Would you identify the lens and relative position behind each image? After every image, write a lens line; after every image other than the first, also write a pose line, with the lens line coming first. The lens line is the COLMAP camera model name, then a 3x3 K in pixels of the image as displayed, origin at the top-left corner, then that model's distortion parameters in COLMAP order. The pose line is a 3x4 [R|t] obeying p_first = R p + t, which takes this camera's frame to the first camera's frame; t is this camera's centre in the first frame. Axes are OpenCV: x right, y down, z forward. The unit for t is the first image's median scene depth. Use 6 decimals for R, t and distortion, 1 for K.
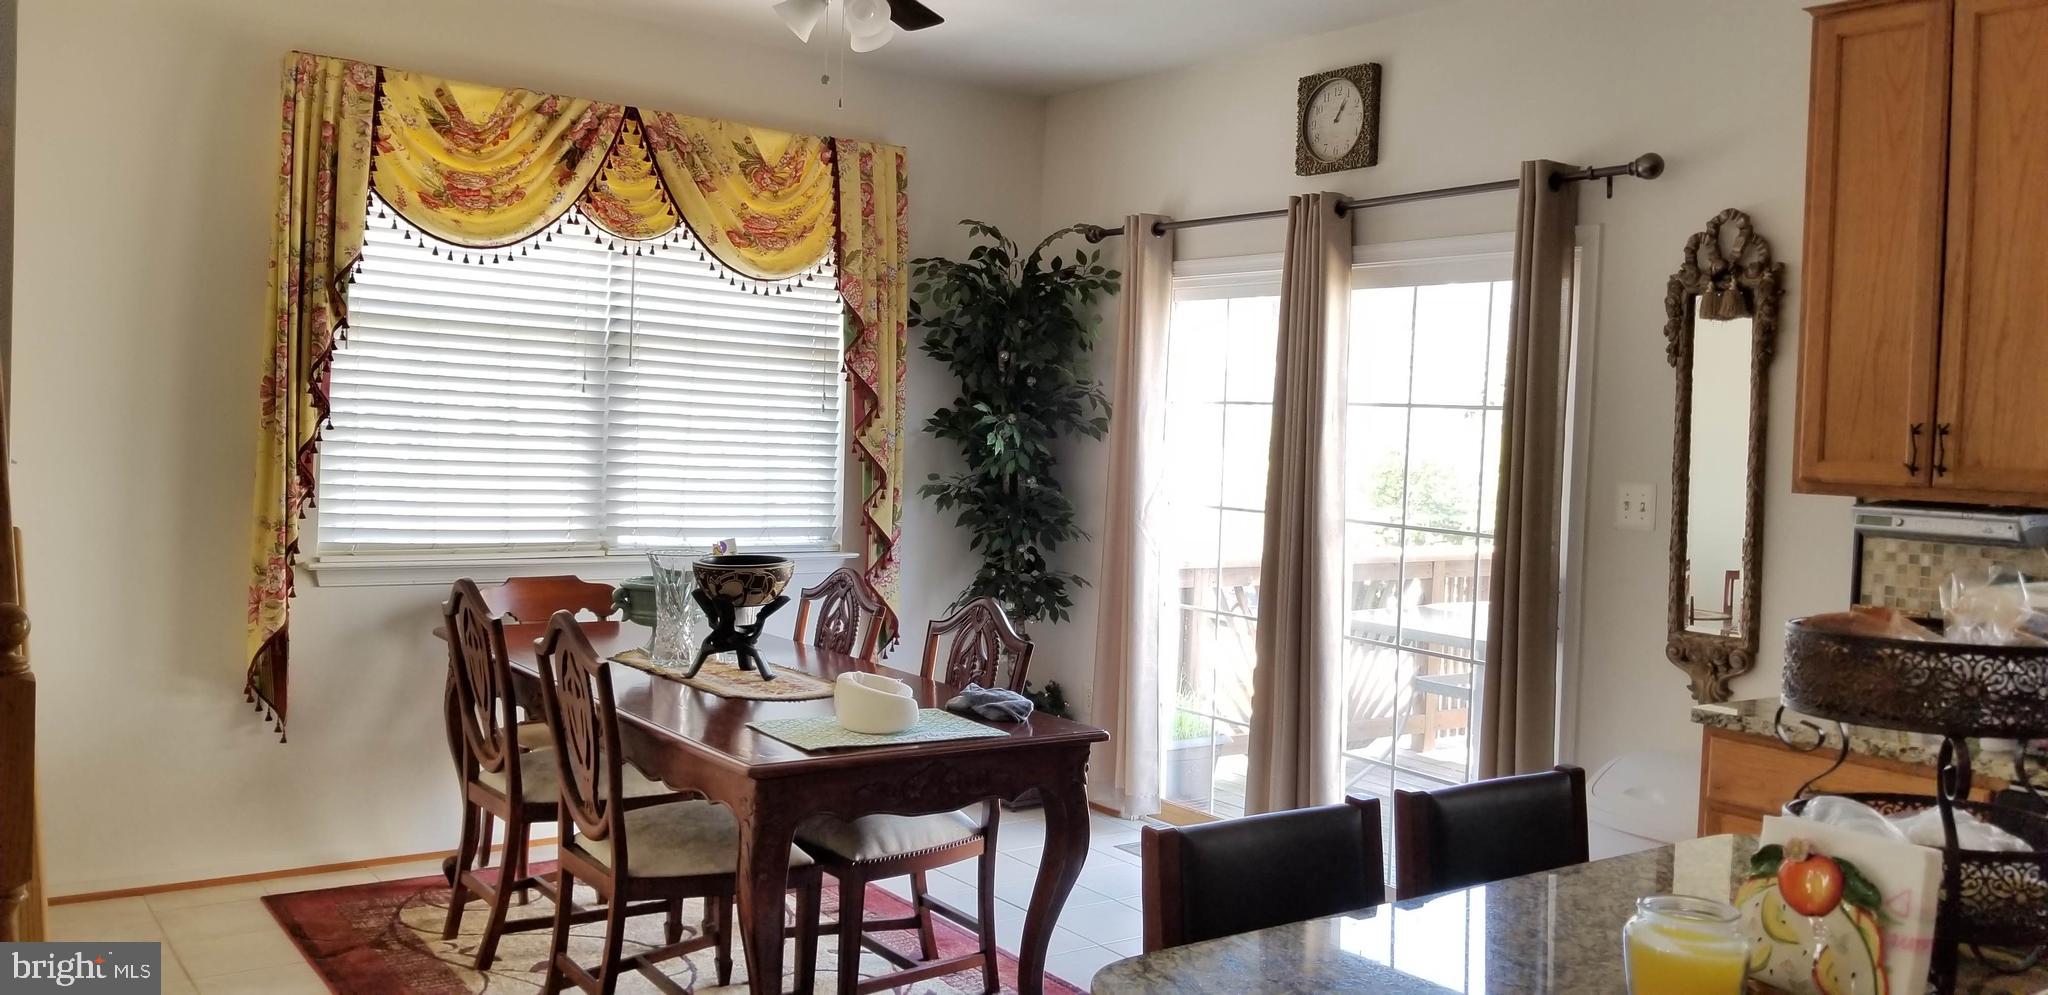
lens RADIAL K [[1574.2, 0, 1024.0], [0, 1574.2, 497.5], [0, 0, 1]] dist [0.000374, 0.001239]
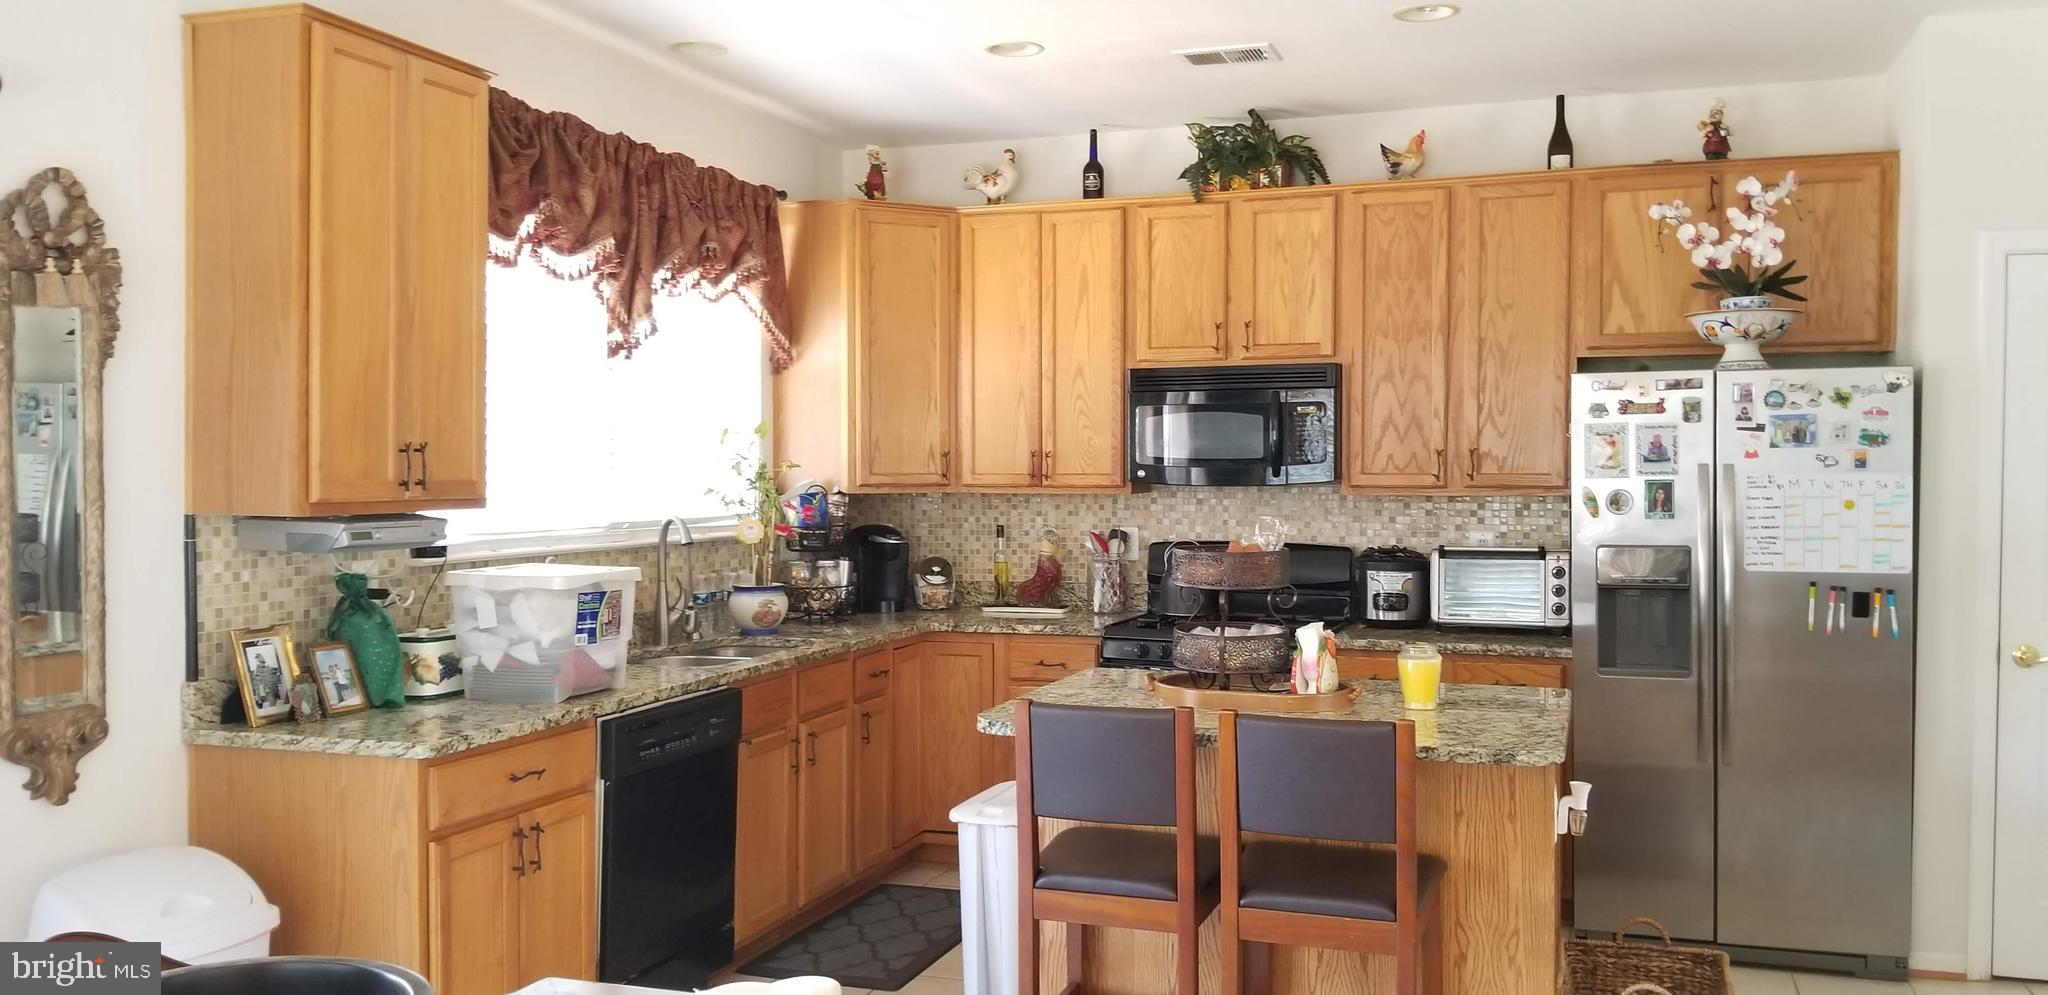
lens RADIAL K [[1574.2, 0, 1024.0], [0, 1574.2, 497.5], [0, 0, 1]] dist [0.000374, 0.001239]
pose [[-0.551604, -0.043296, 0.832982, -0.520535], [0.022802, 0.997496, 0.066946, -0.064621], [-0.833794, 0.055921, -0.549236, 1.126540]]
